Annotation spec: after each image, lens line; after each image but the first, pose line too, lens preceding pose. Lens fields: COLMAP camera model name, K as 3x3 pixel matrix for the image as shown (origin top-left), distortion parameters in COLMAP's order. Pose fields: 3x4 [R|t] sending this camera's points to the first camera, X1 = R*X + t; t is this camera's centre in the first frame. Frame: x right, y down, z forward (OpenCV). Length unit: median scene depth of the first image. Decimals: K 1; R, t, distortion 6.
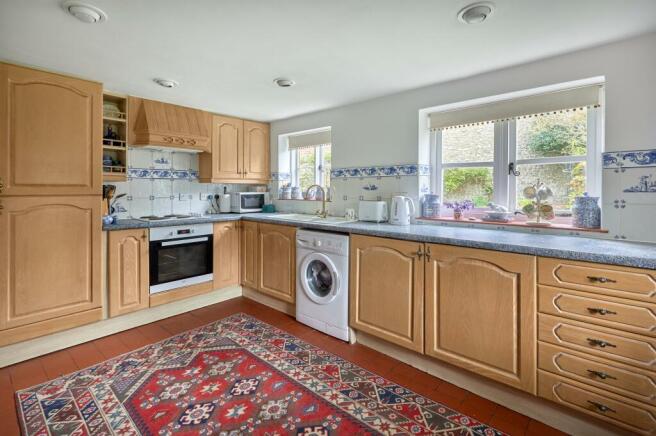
lens RADIAL K [[308.9, 0, 323.2], [0, 308.9, 193.6], [0, 0, 1]] dist [-0.001470, 0.000282]
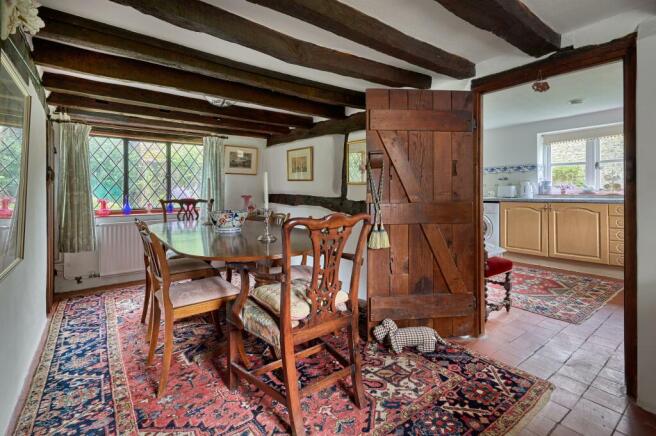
lens RADIAL K [[308.9, 0, 323.4], [0, 308.9, 192.6], [0, 0, 1]] dist [-0.001470, 0.000282]
pose [[0.980352, -0.007484, -0.197114, -0.552587], [0.004789, 0.999889, -0.014143, 0.086880], [0.197198, 0.012921, 0.980279, -0.989936]]
